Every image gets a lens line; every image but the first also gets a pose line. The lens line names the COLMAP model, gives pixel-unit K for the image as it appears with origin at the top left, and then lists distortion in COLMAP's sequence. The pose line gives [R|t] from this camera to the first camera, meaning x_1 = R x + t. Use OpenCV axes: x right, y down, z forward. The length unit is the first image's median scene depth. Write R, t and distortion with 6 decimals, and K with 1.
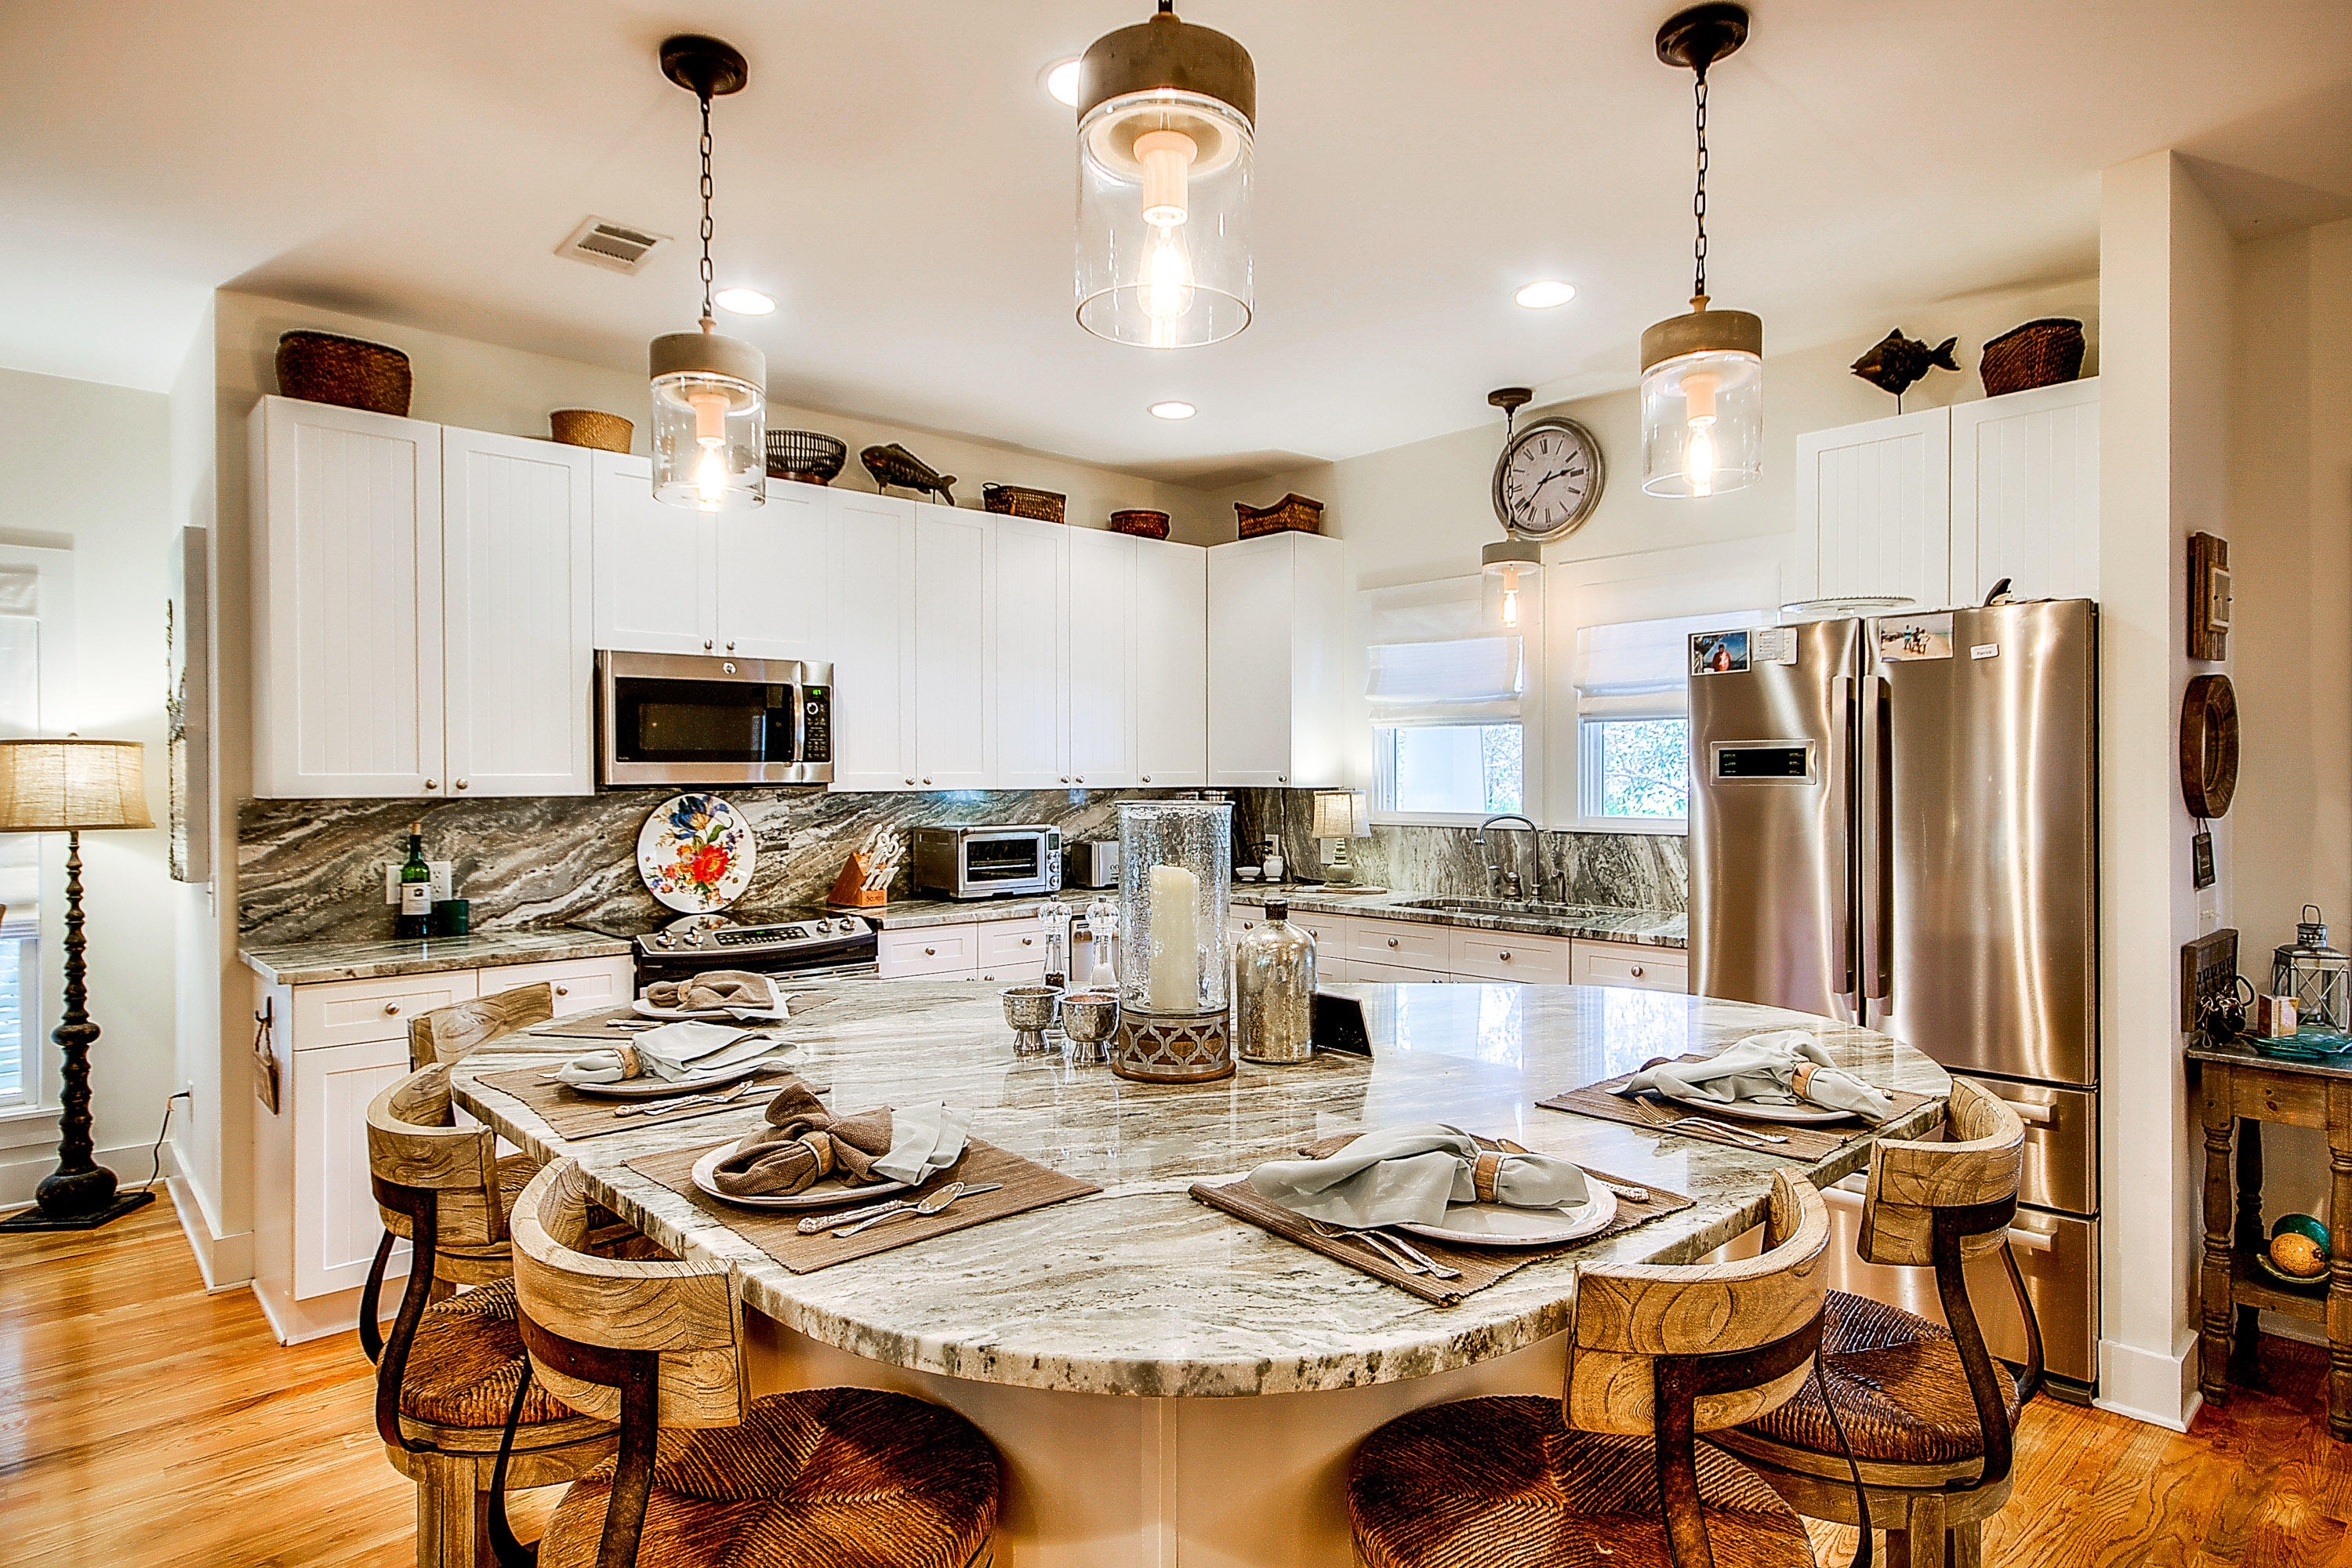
lens RADIAL K [[1295.3, 0, 1186.2], [0, 1295.3, 779.6], [0, 0, 1]] dist [0.000242, -0.000242]
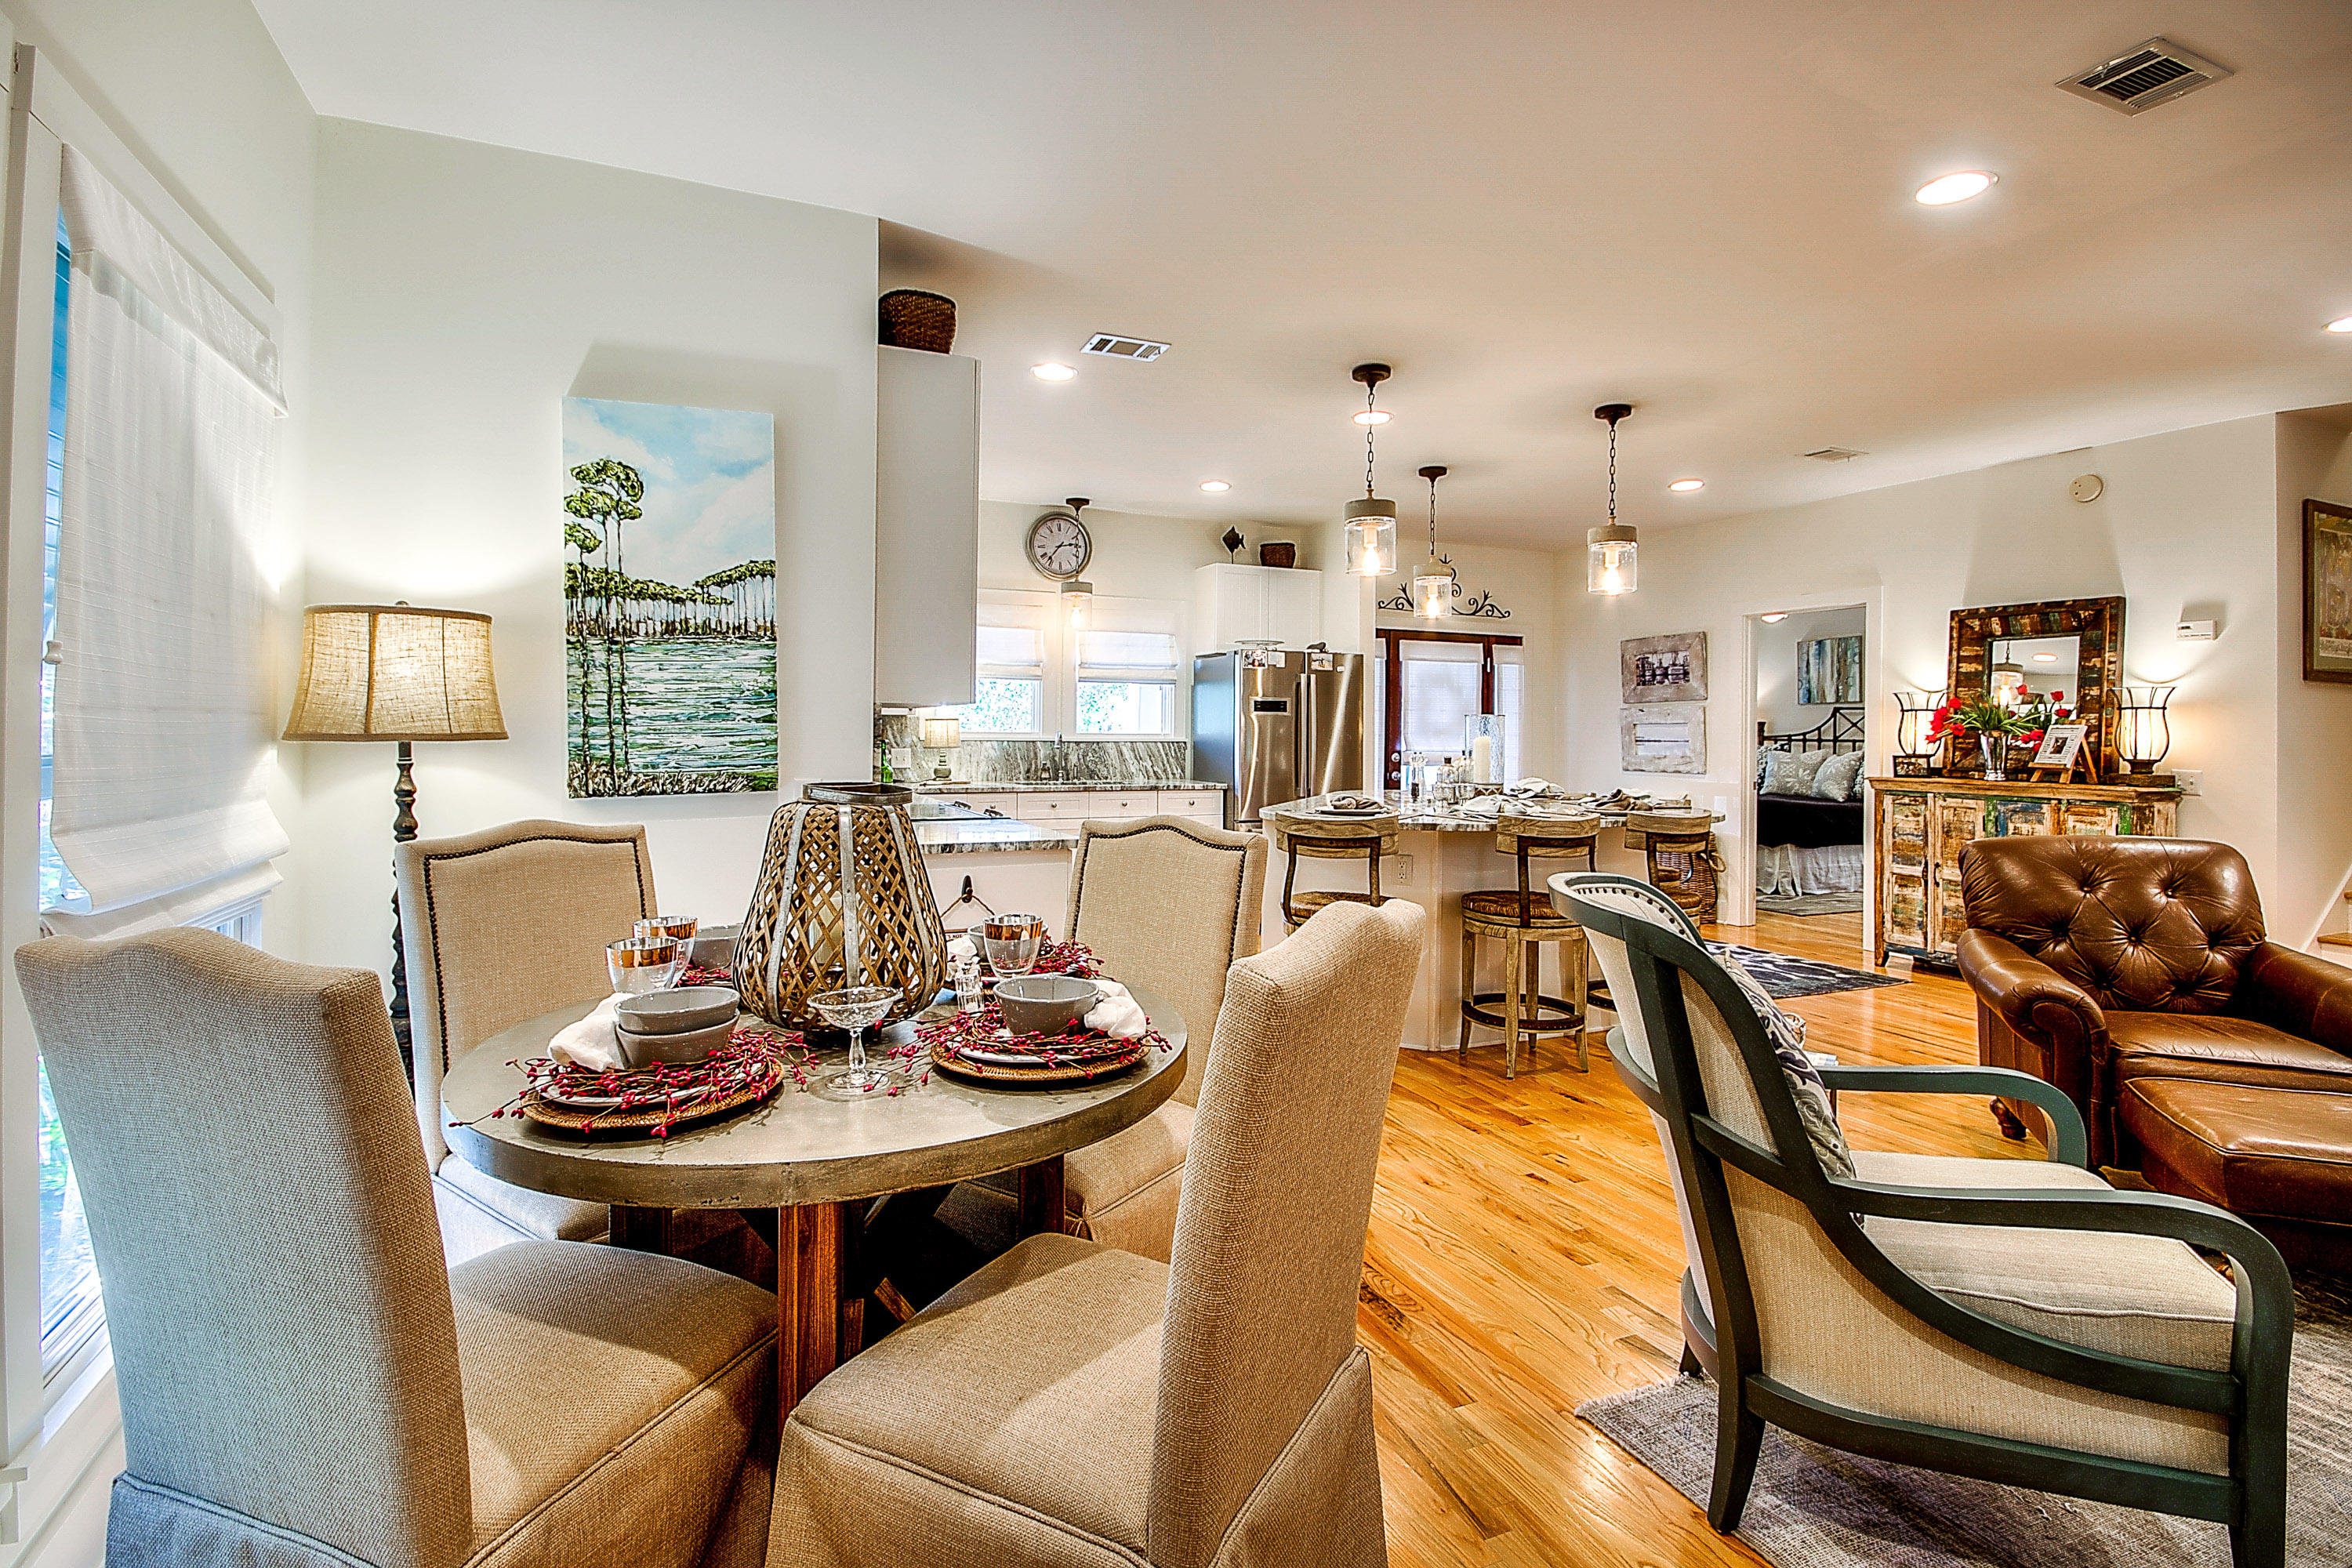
lens RADIAL K [[1117.7, 0, 1112.1], [0, 1117.7, 723.1], [0, 0, 1]] dist [-0.001492, -0.000096]
pose [[0.338683, 0.011900, 0.940825, -1.229968], [-0.008493, 0.999918, -0.009590, 0.030708], [-0.940862, -0.004743, 0.338757, 0.430520]]
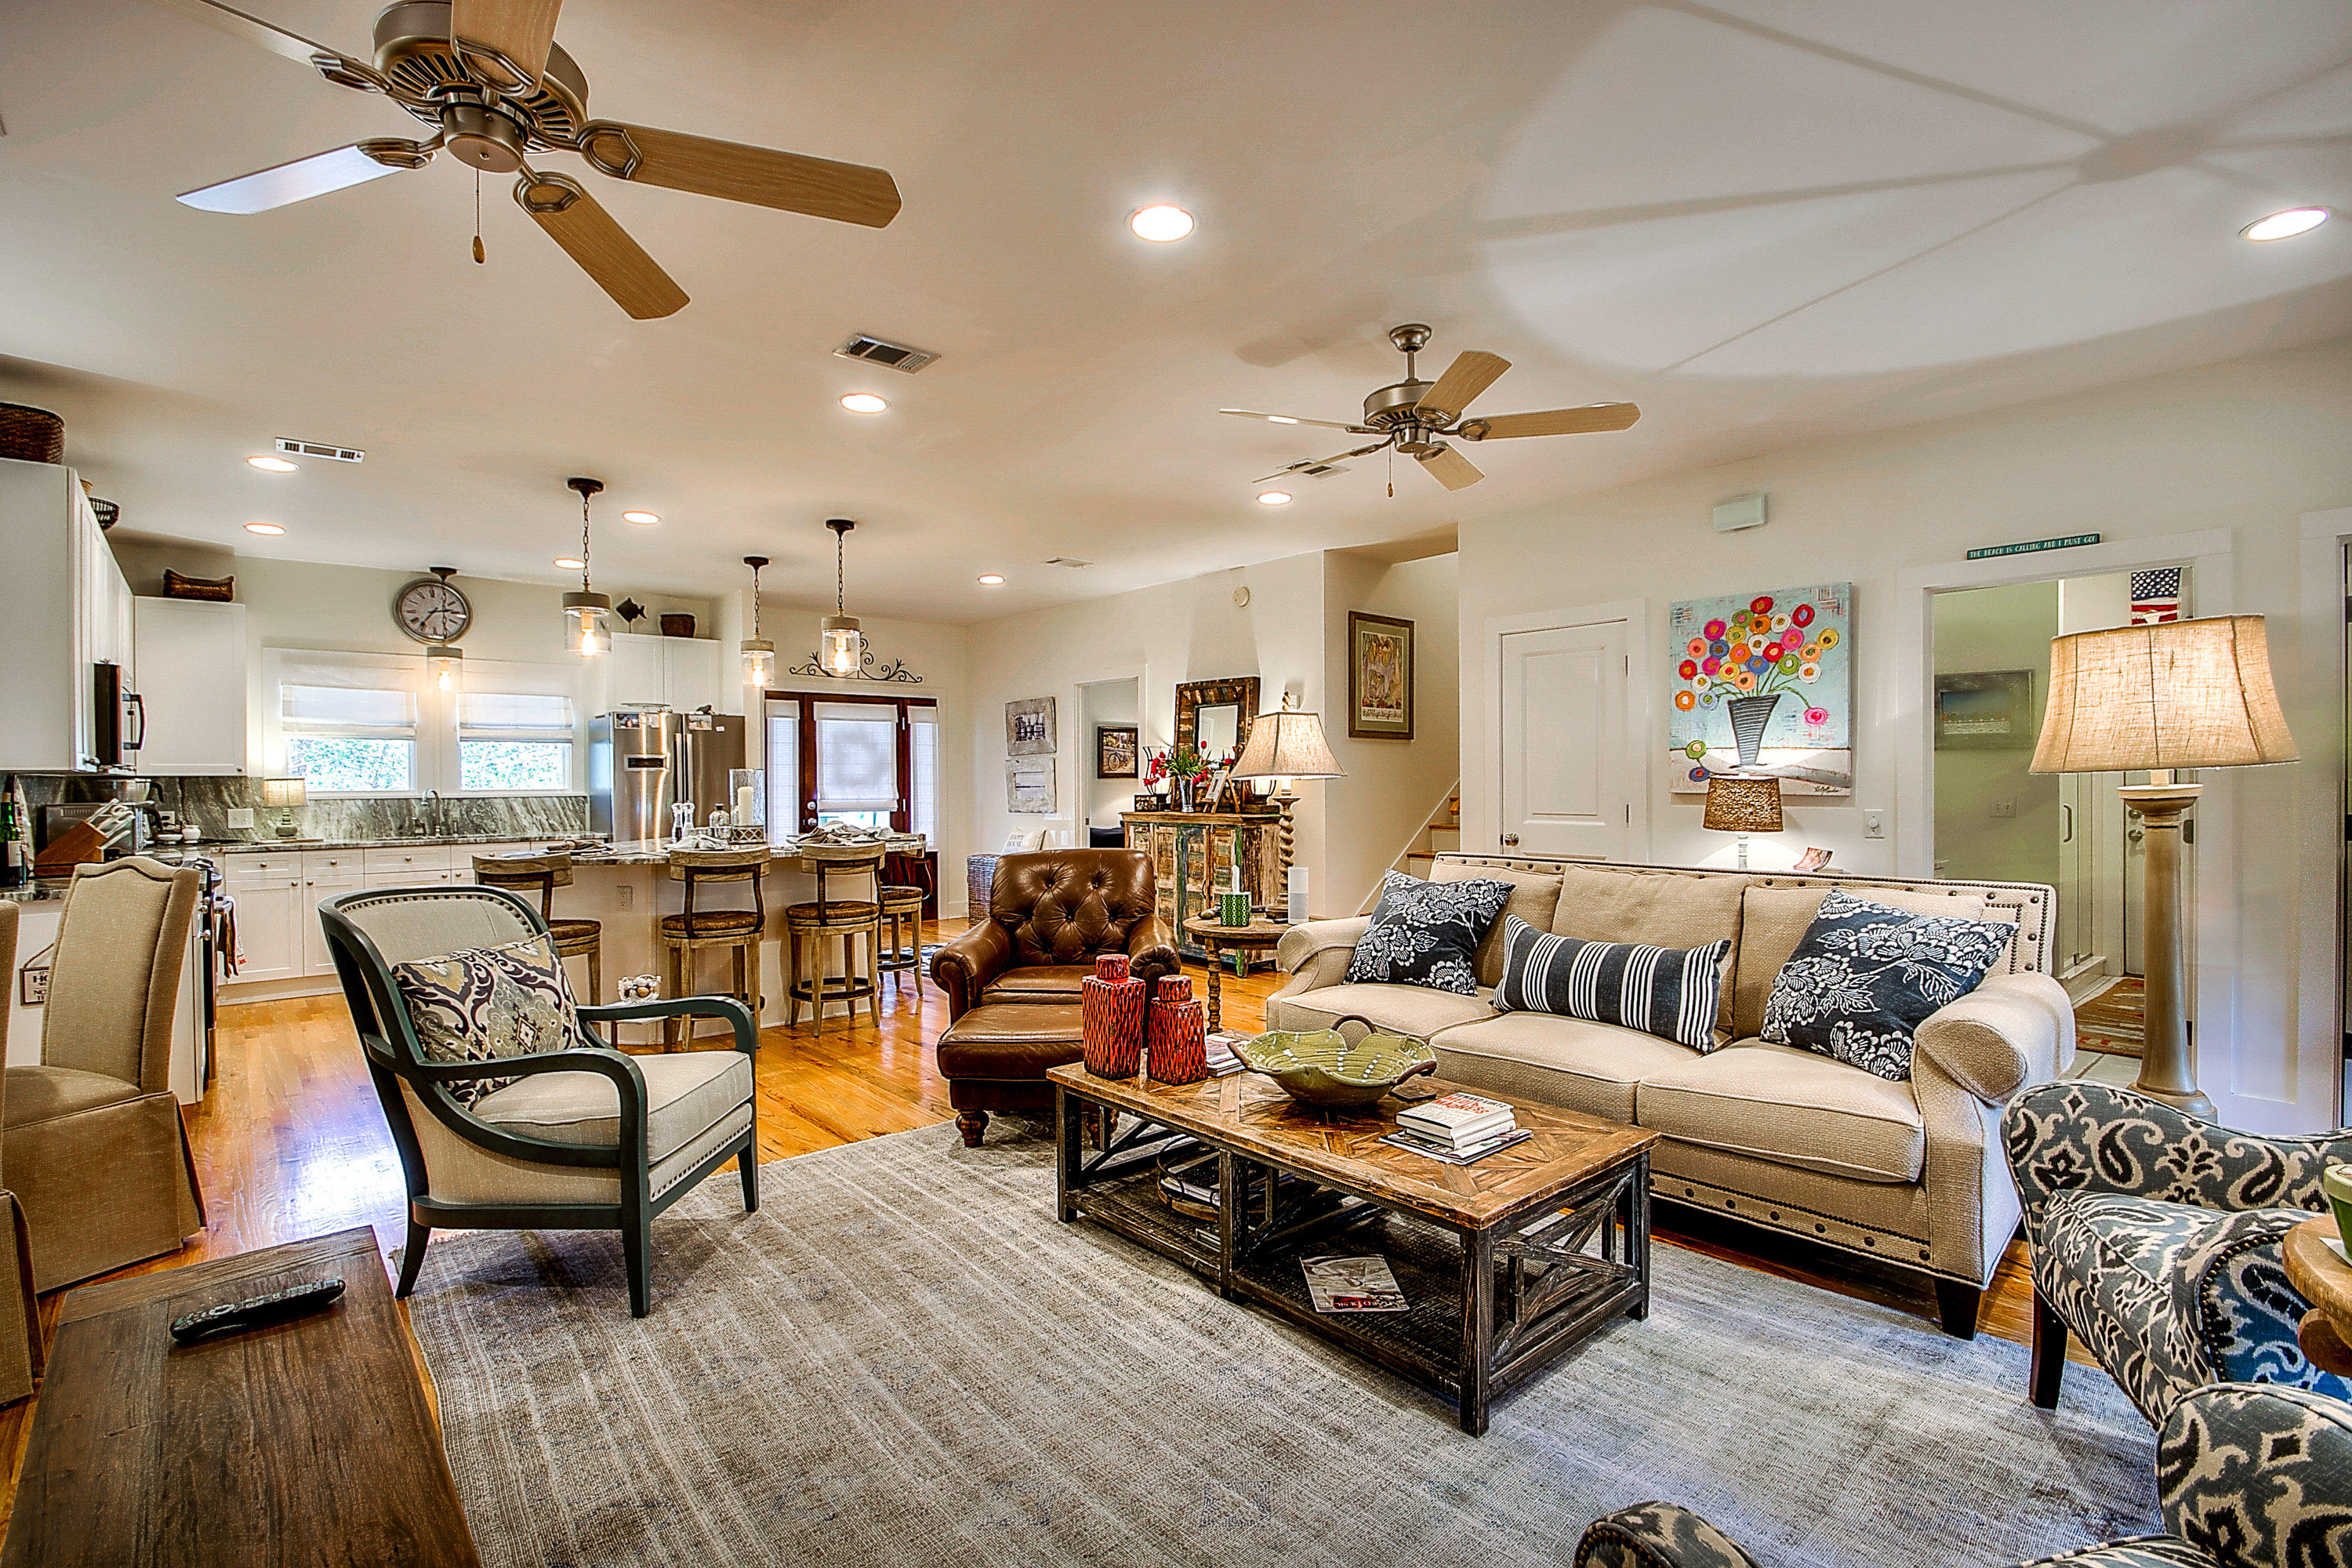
lens RADIAL K [[1107.0, 0, 1164.3], [0, 1107.0, 793.3], [0, 0, 1]] dist [-0.001486, -0.000051]
pose [[0.025629, -0.009405, 0.999627, -1.388191], [0.010090, 0.999907, 0.009149, 0.030439], [-0.999621, 0.009852, 0.025721, -0.106914]]
